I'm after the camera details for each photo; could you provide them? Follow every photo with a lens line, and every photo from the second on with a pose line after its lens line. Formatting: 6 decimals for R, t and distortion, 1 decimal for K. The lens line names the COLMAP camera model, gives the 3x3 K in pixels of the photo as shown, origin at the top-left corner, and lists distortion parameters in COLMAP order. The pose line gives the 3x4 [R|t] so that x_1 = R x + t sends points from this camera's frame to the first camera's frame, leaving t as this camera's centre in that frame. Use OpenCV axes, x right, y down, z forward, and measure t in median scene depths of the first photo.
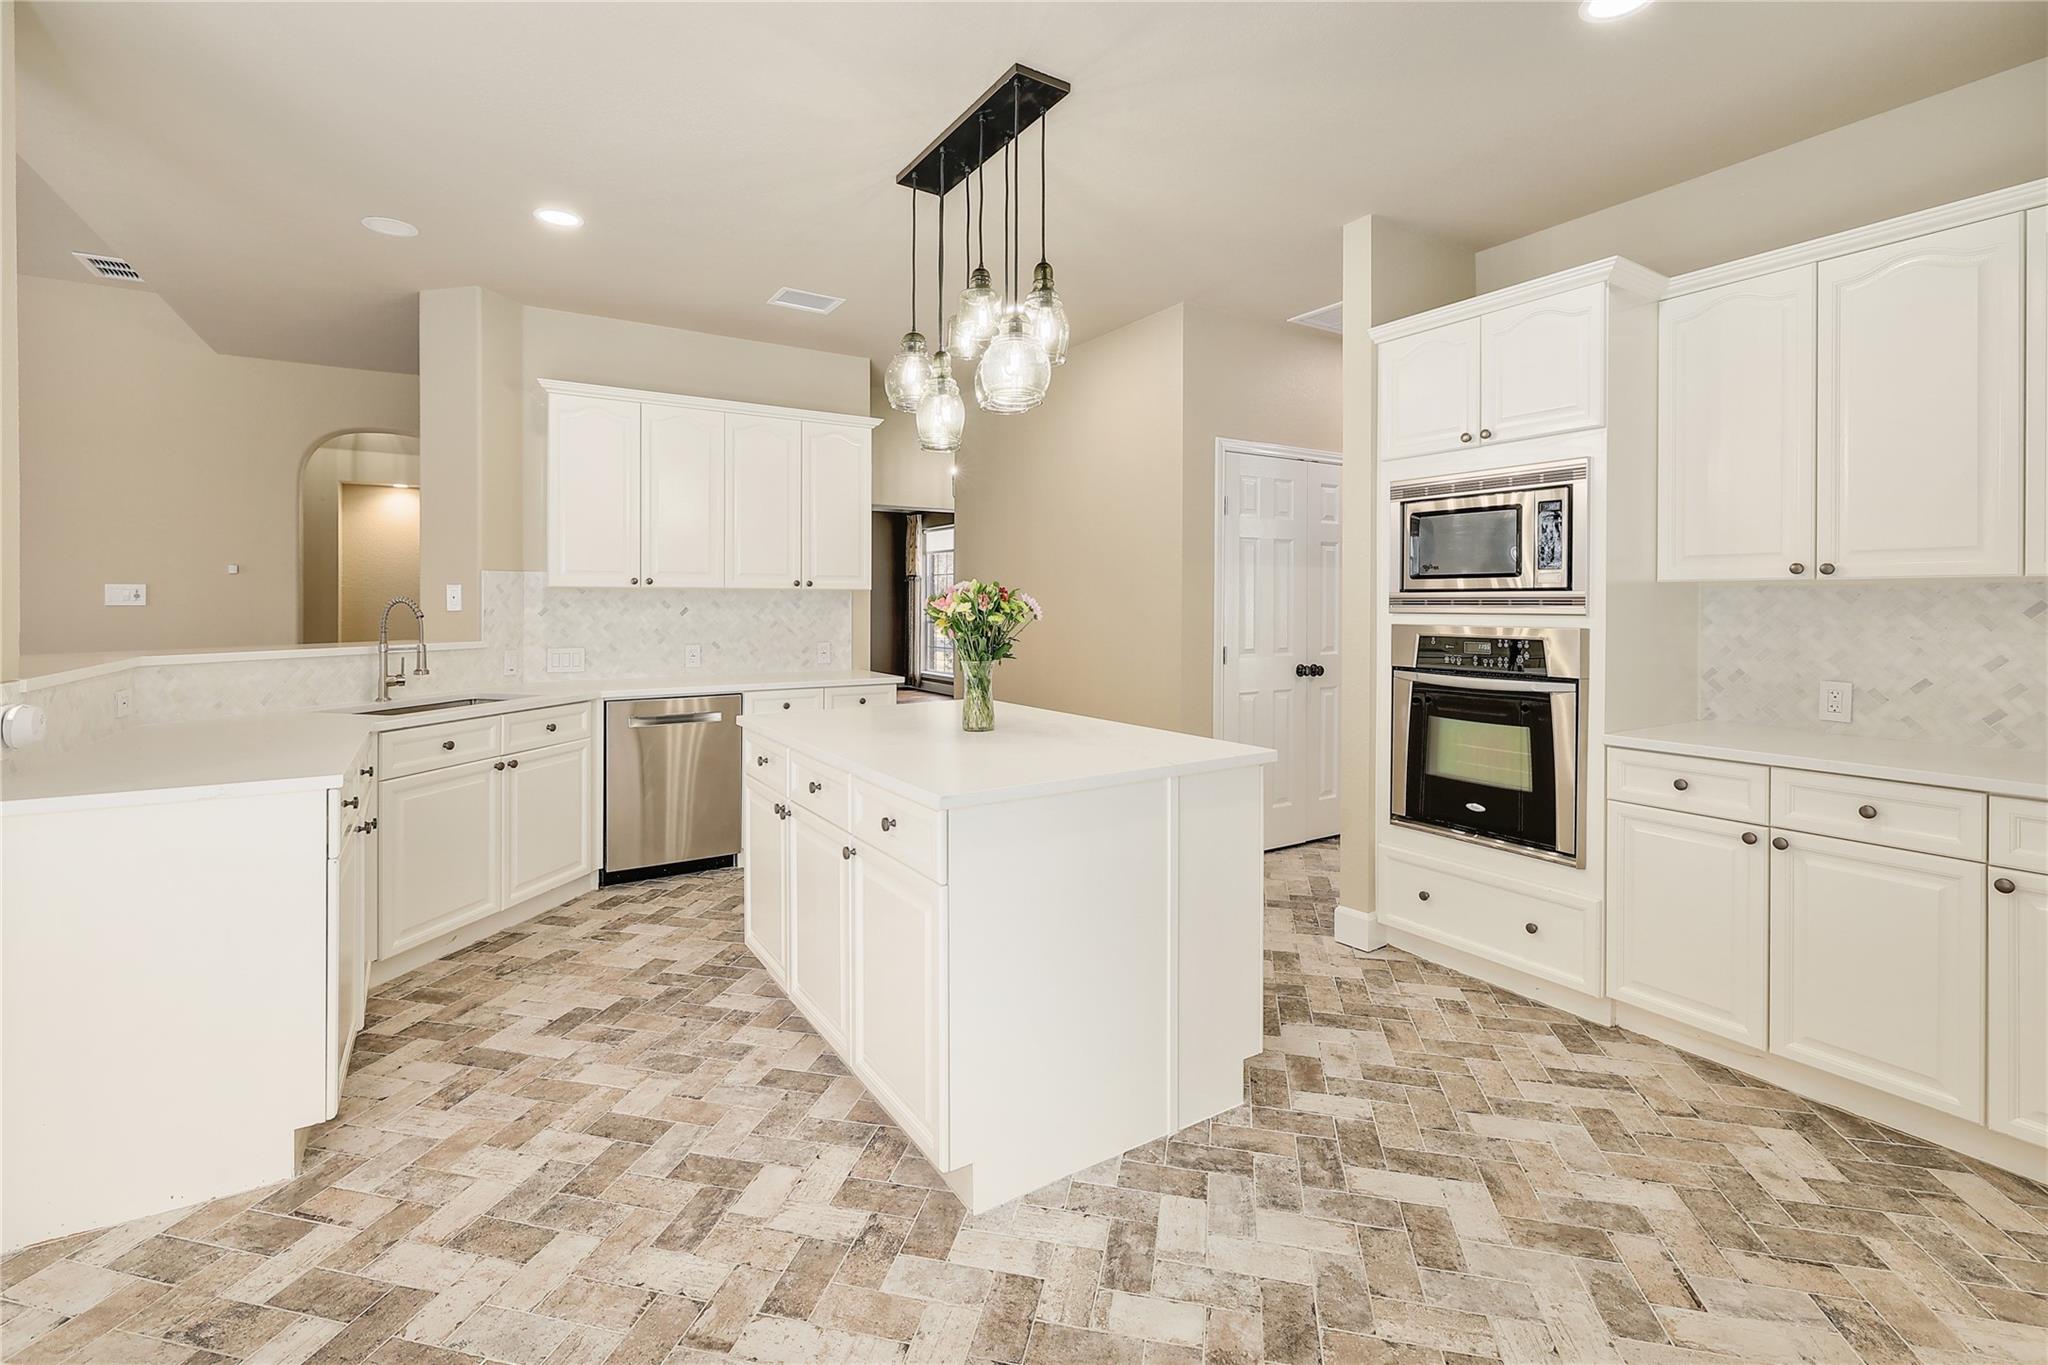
lens RADIAL K [[903.2, 0, 1022.6], [0, 903.2, 612.2], [0, 0, 1]] dist [-0.000231, 0.000114]
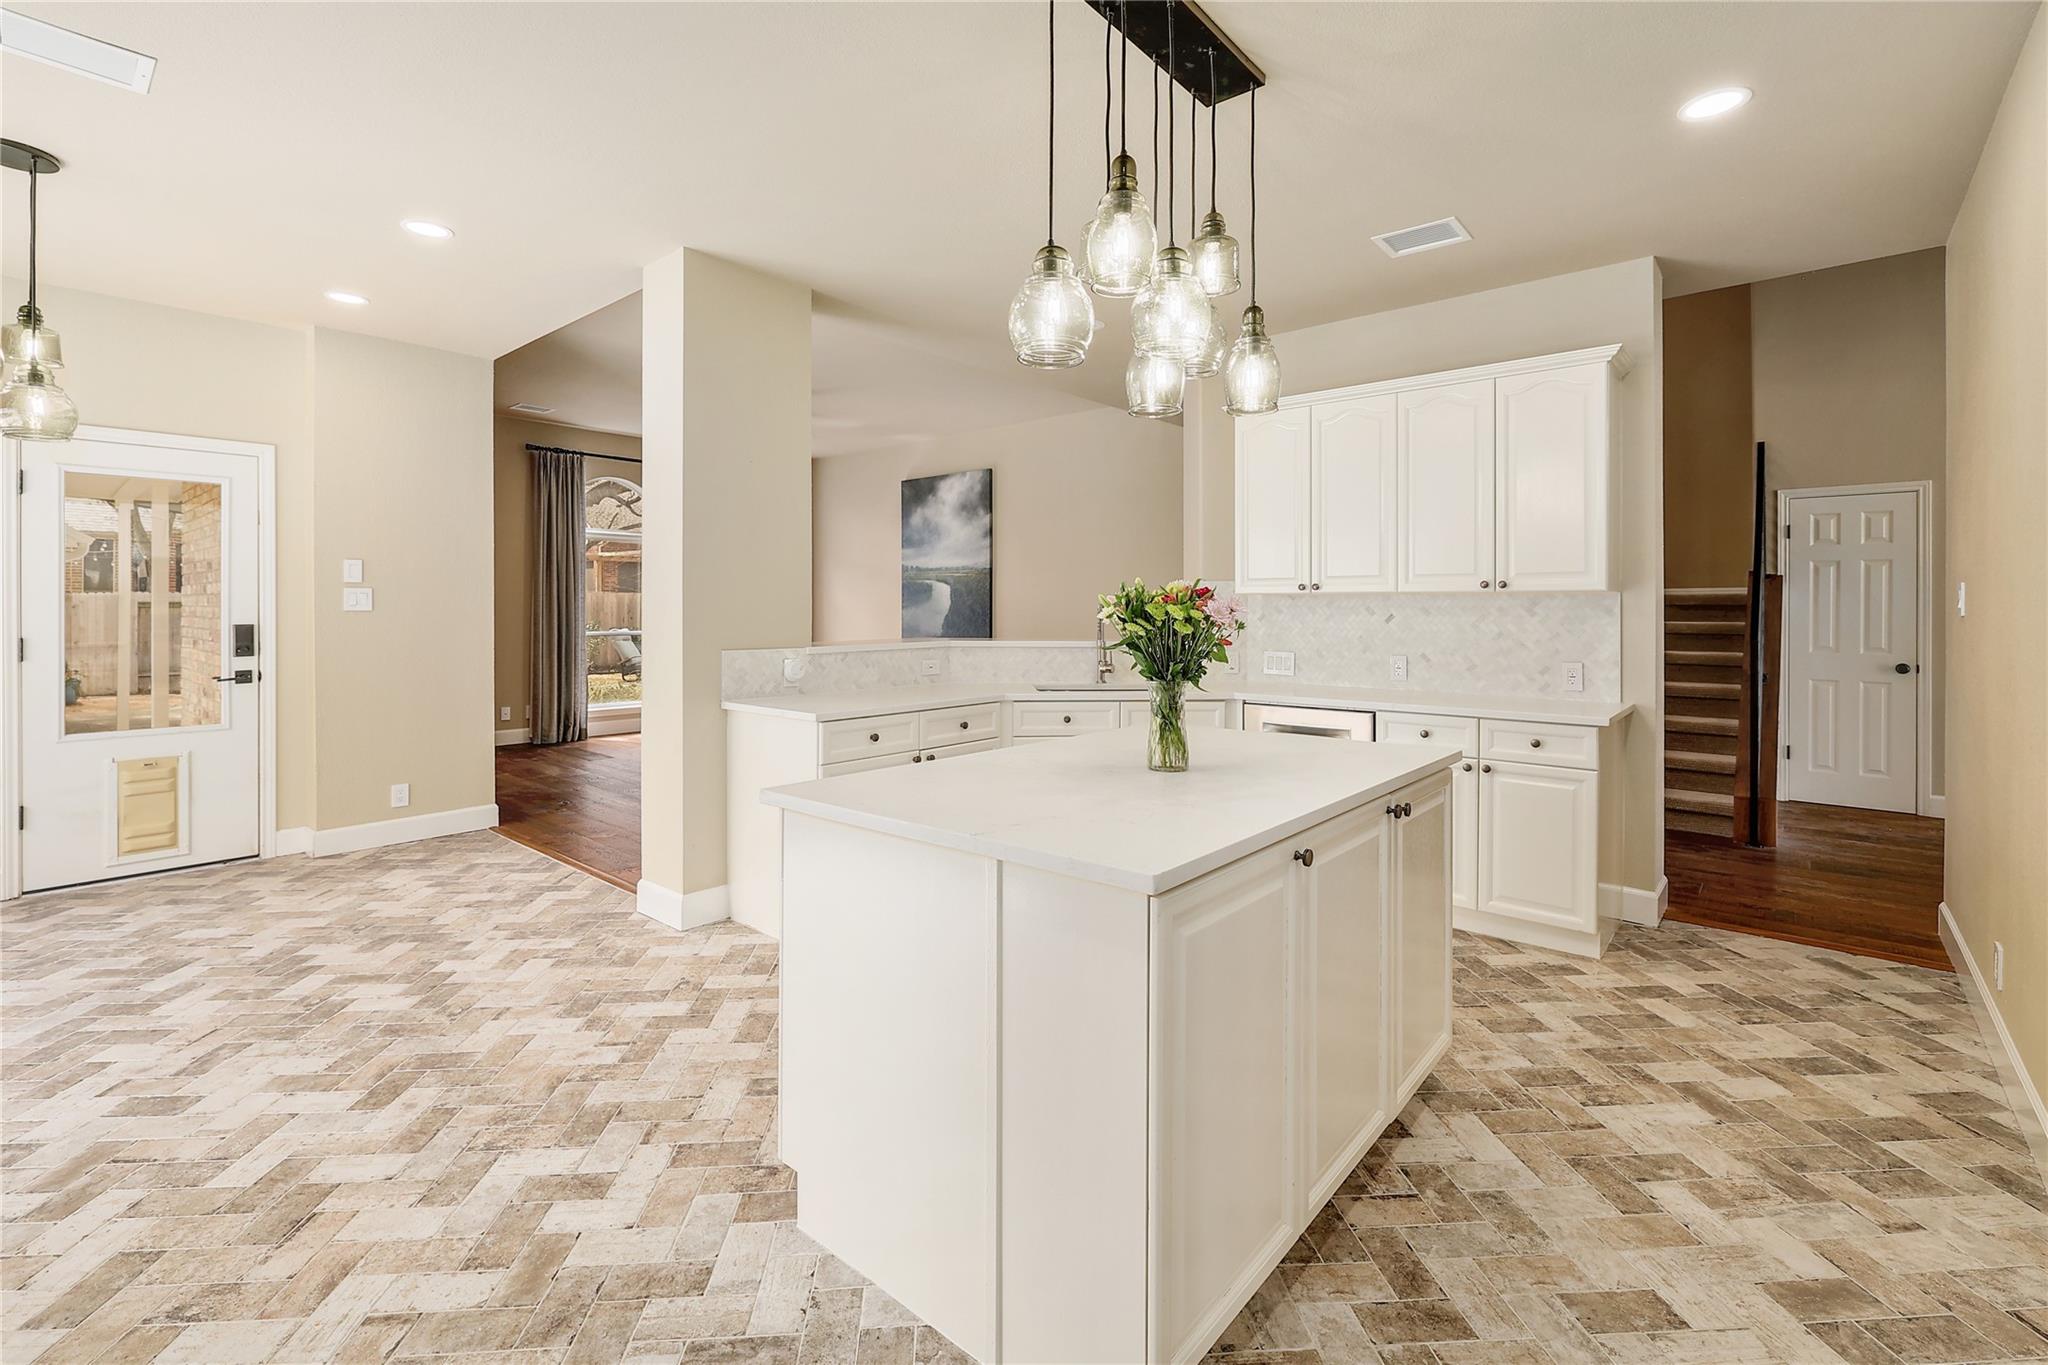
lens RADIAL K [[898.3, 0, 1023.3], [0, 898.3, 608.7], [0, 0, 1]] dist [-0.001373, 0.000014]
pose [[0.293502, -0.000367, -0.955958, 0.643179], [-0.011768, 0.999923, -0.003997, -0.004629], [0.955886, 0.012422, 0.293475, 0.630319]]
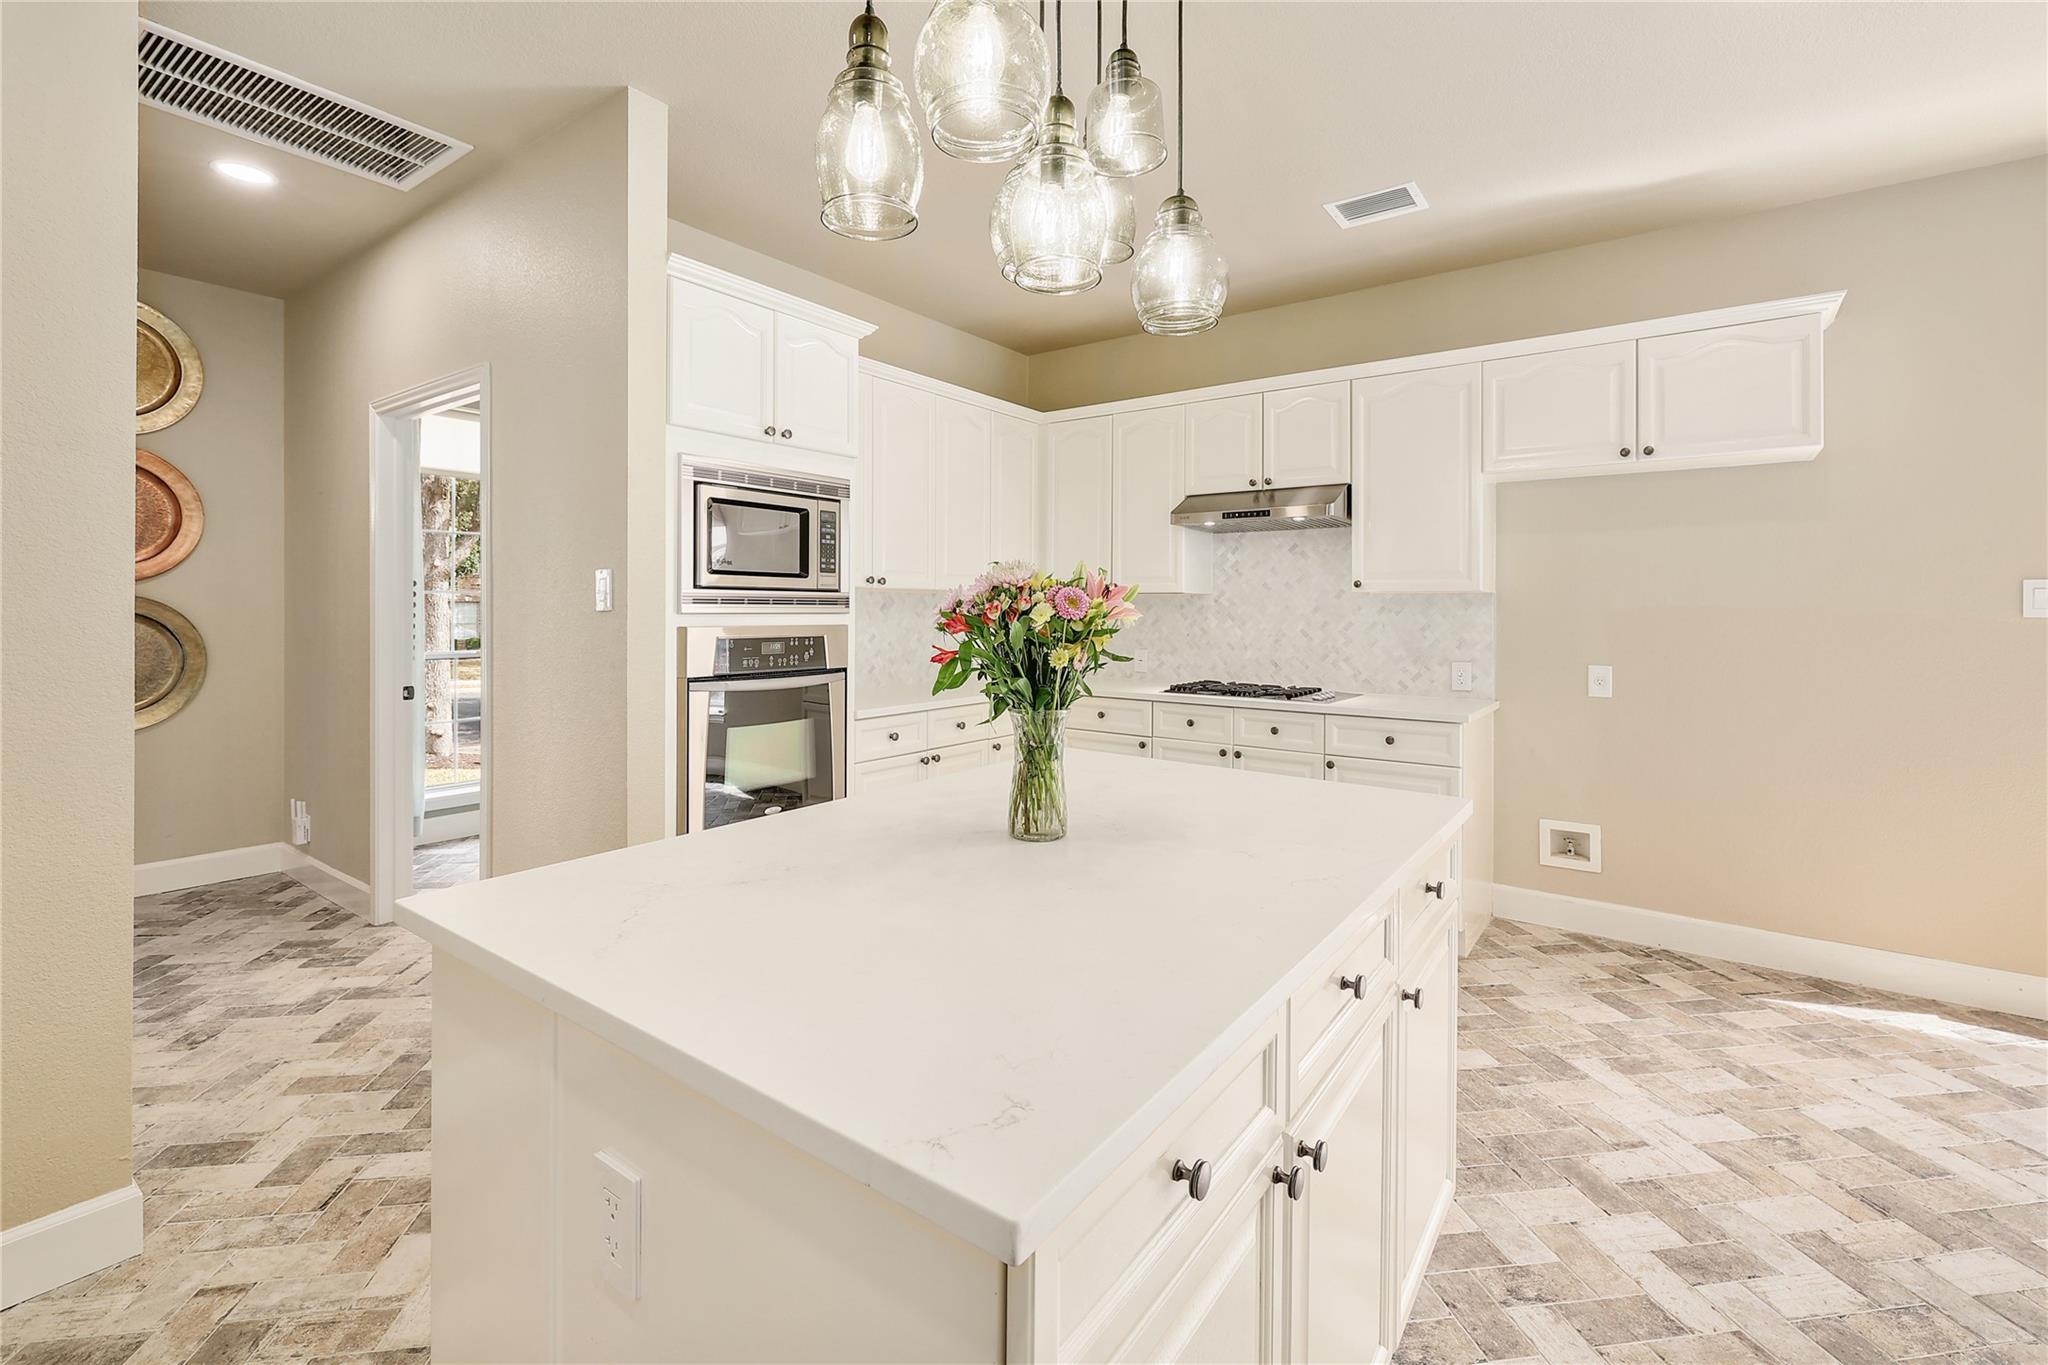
lens RADIAL K [[898.3, 0, 1023.3], [0, 898.3, 608.7], [0, 0, 1]] dist [-0.001373, 0.000014]
pose [[-0.370097, -0.006252, 0.928972, -0.534382], [0.002512, 0.999967, 0.007730, -0.010729], [-0.928990, 0.005194, -0.370069, 1.174570]]
